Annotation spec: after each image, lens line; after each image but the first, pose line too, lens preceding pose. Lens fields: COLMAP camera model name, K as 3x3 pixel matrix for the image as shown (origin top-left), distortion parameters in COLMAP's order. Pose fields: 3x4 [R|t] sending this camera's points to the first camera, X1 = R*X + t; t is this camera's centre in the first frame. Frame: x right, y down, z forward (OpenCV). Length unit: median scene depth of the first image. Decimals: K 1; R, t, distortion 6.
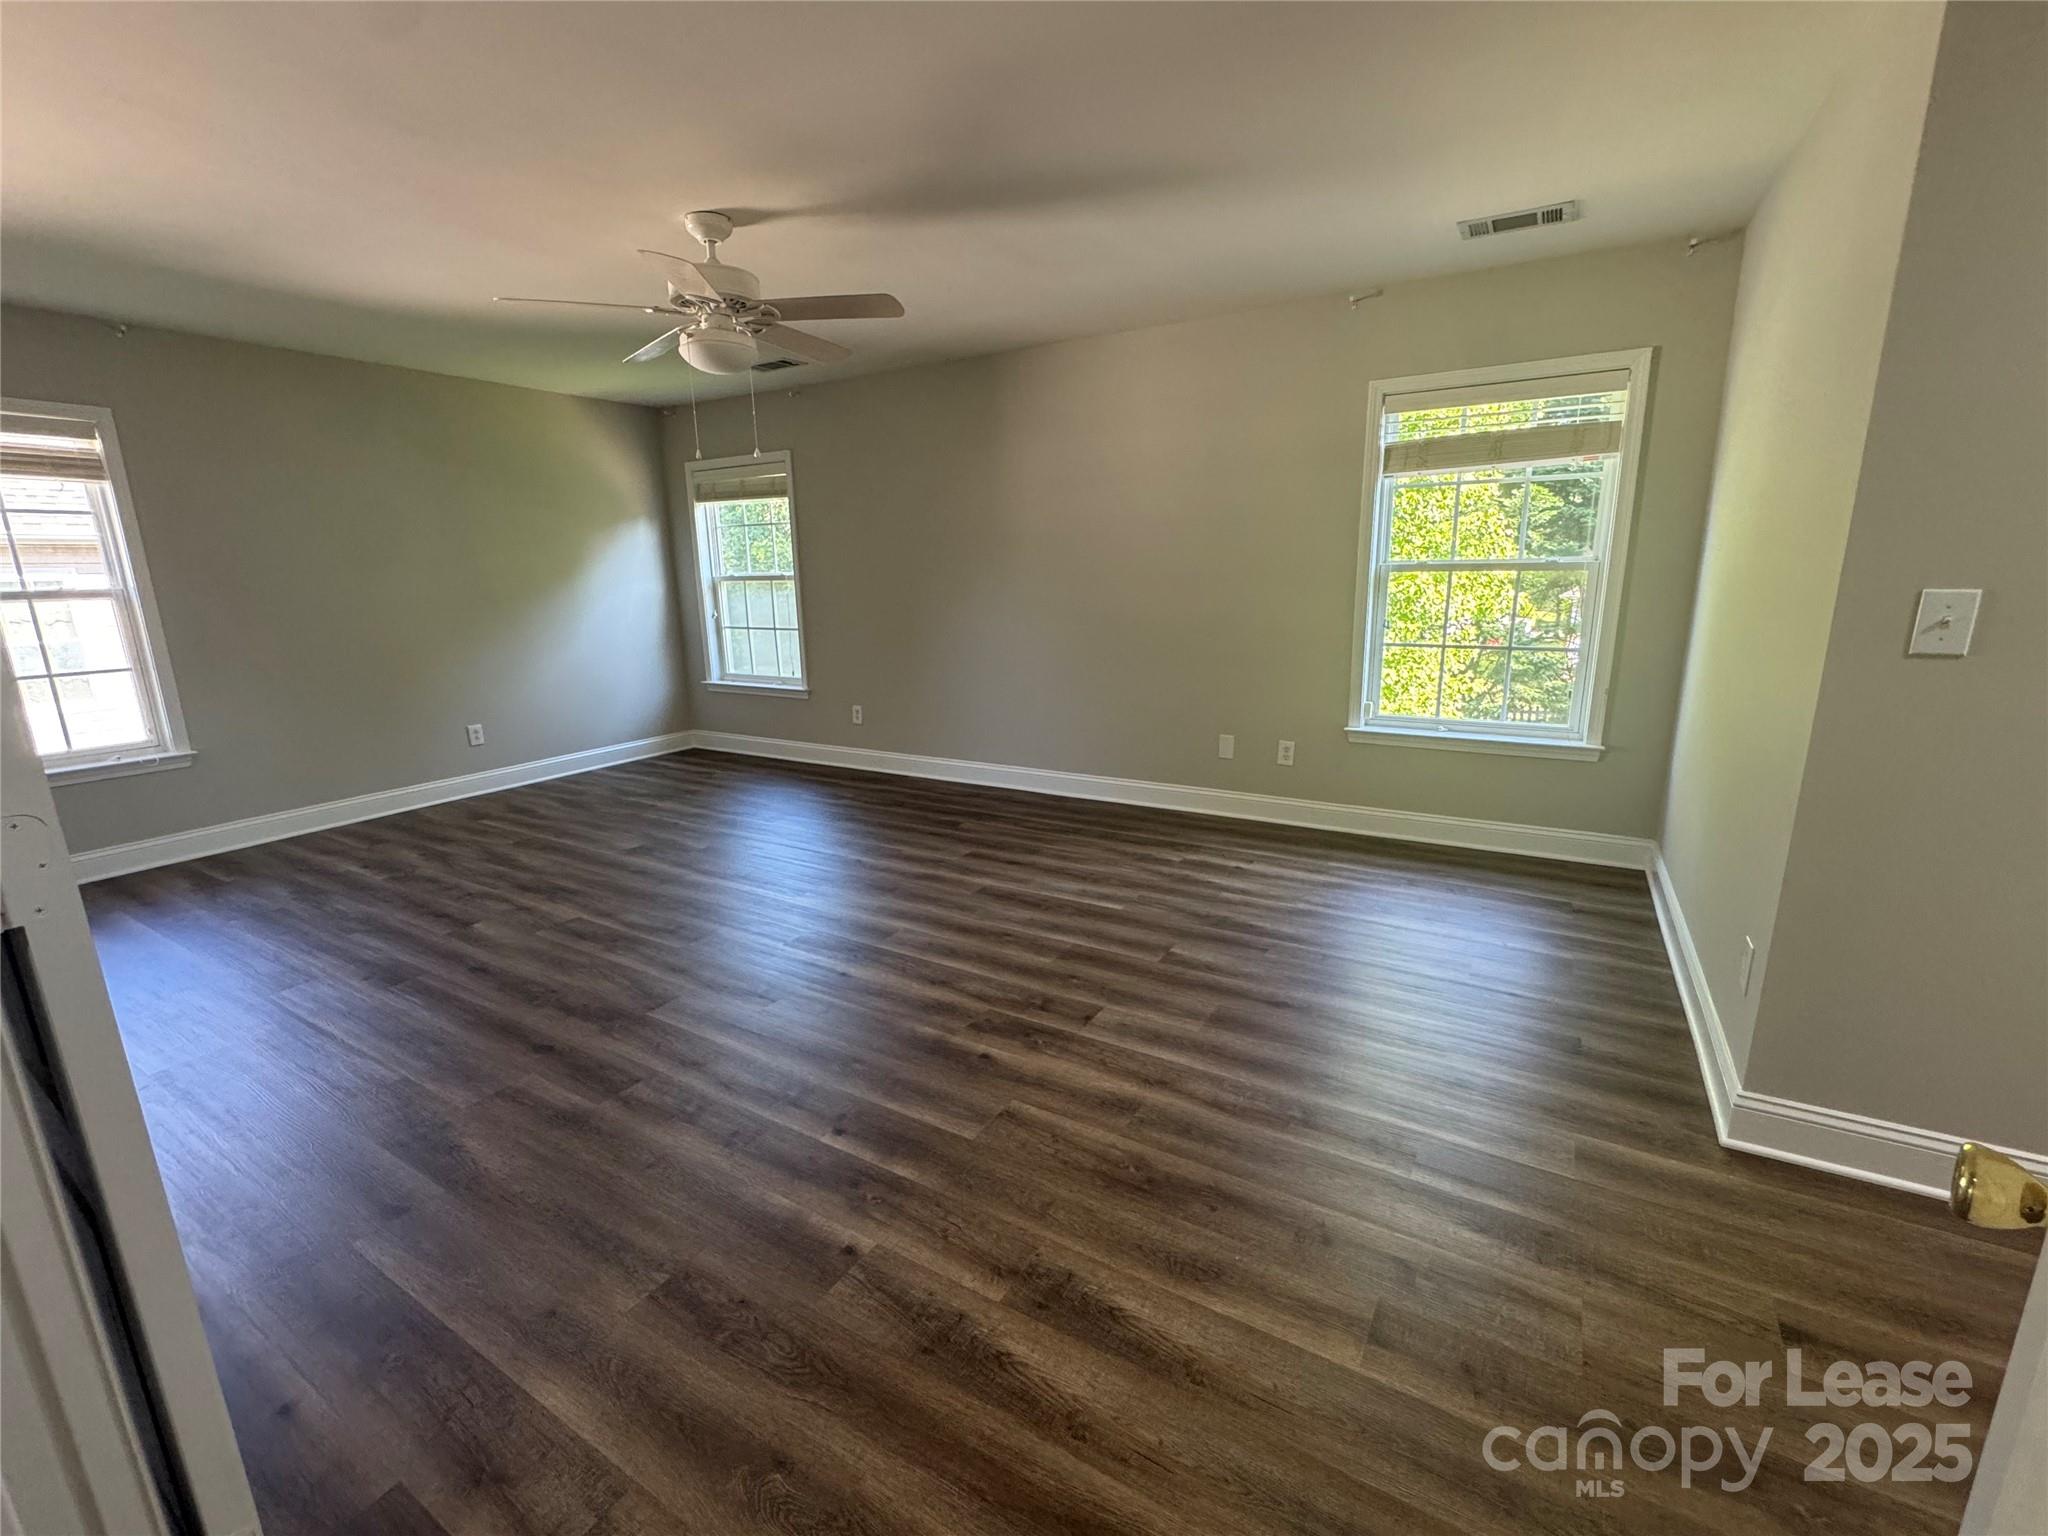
lens RADIAL K [[861.0, 0, 1023.2], [0, 861.0, 768.3], [0, 0, 1]] dist [0.015693, 0.000097]
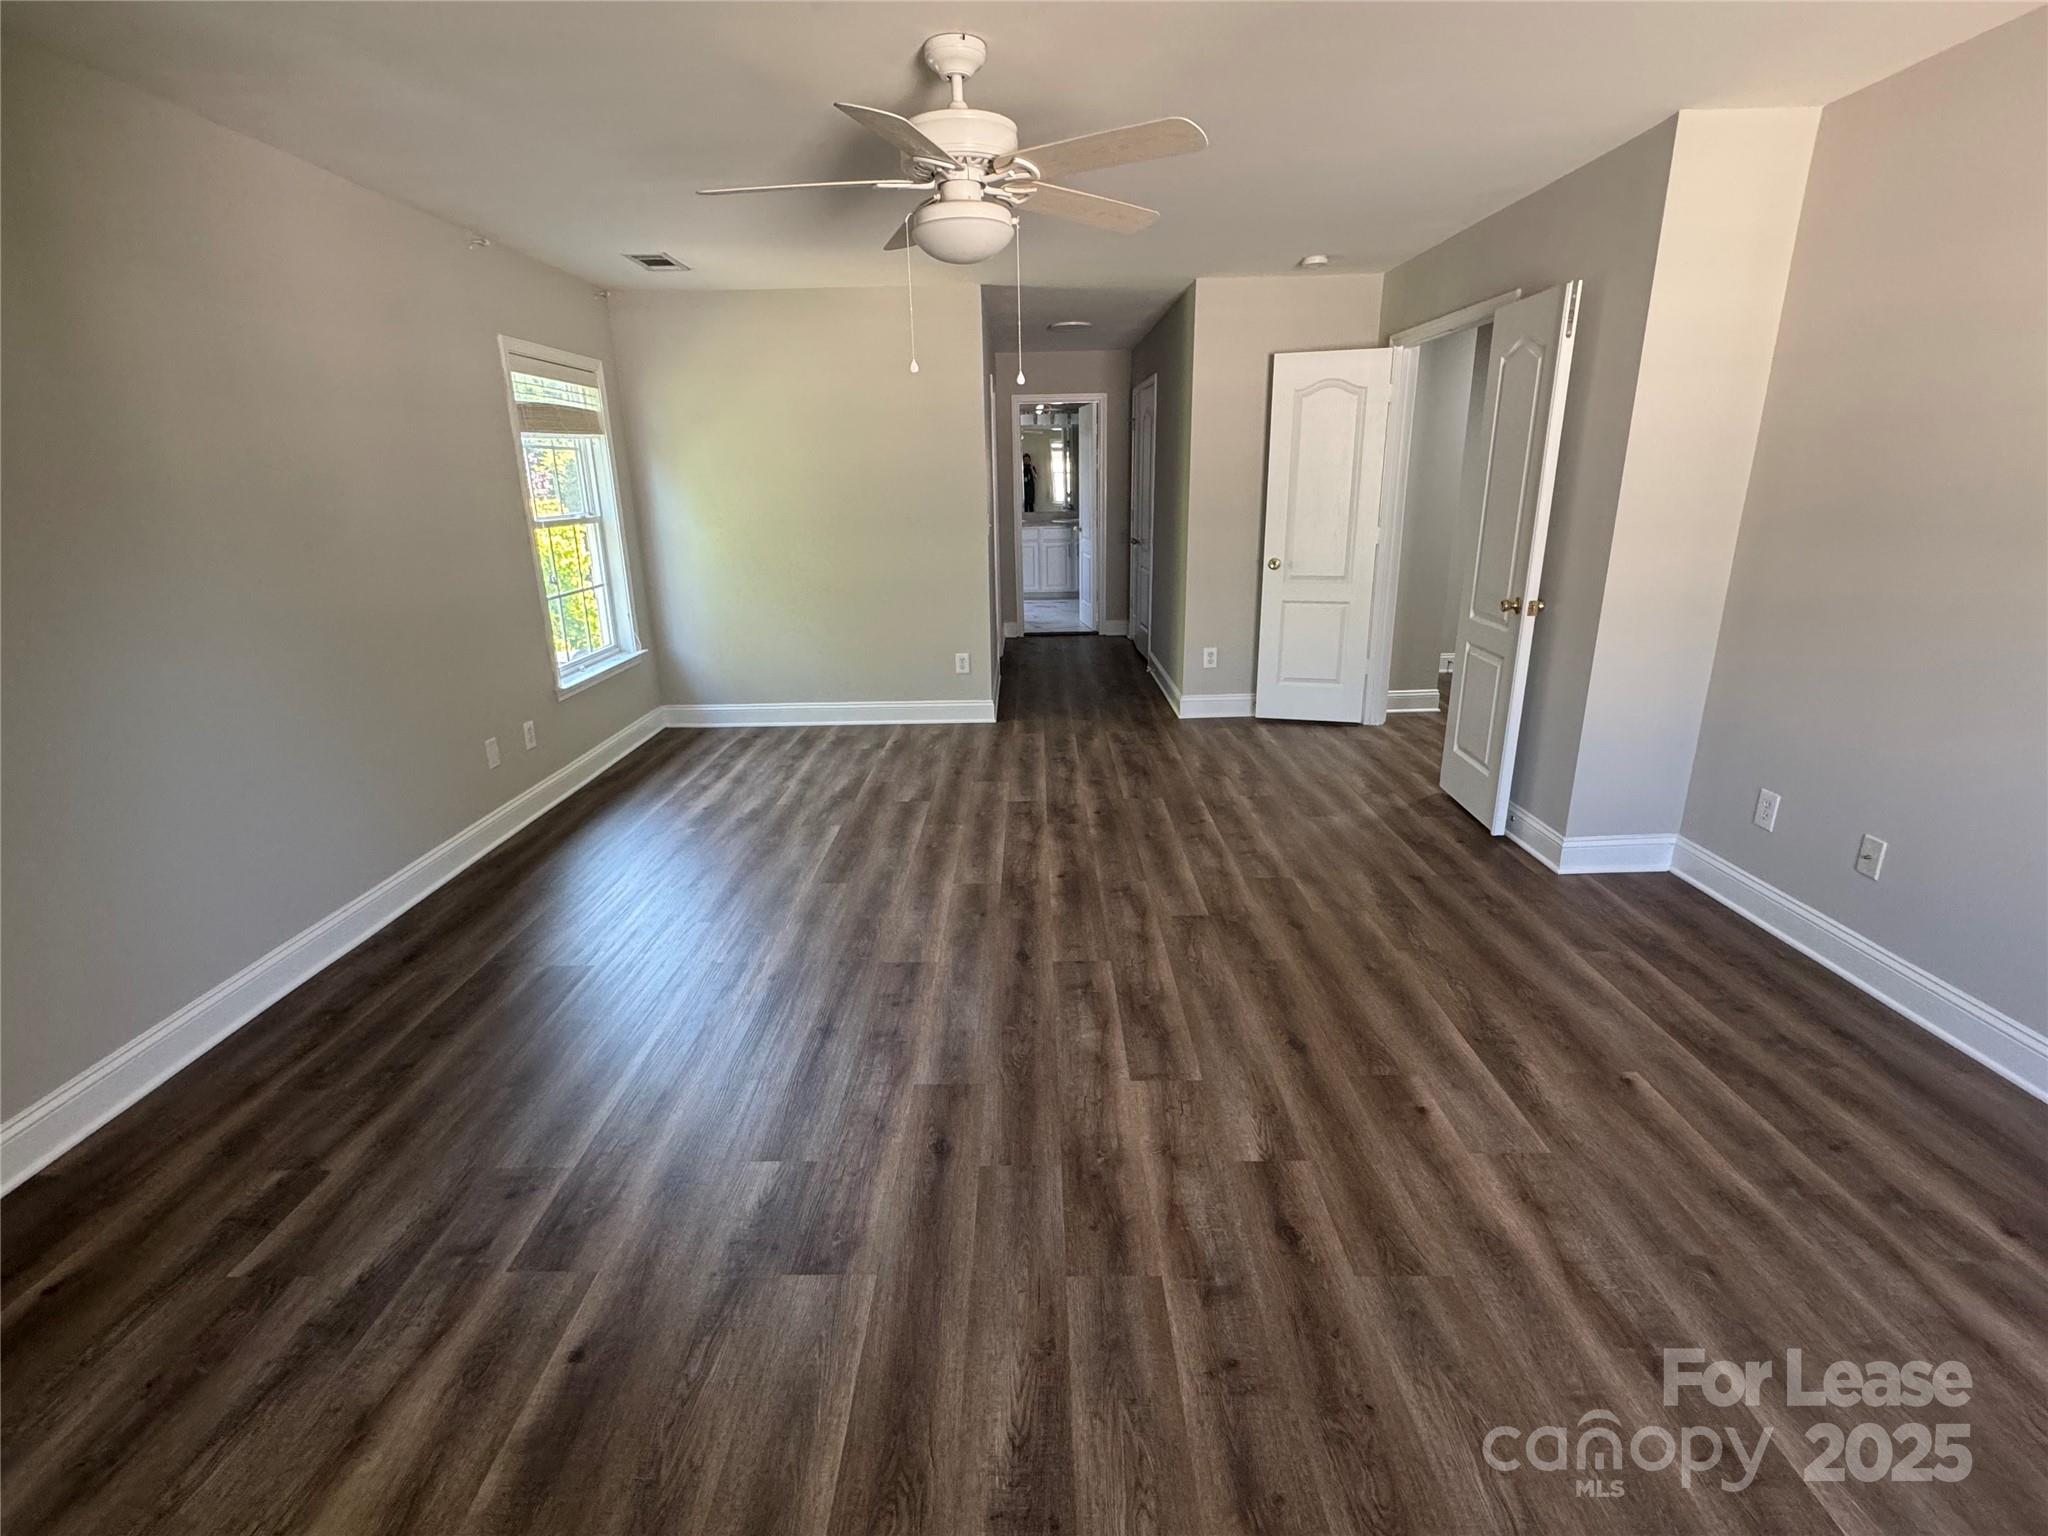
lens RADIAL K [[950.8, 0, 1021.9], [0, 950.8, 765.3], [0, 0, 1]] dist [-0.003086, -0.000129]
pose [[-0.508511, -0.217962, 0.833012, -1.130459], [0.228907, 0.898399, 0.374807, -0.349260], [-0.830071, 0.381276, -0.406953, 1.427171]]
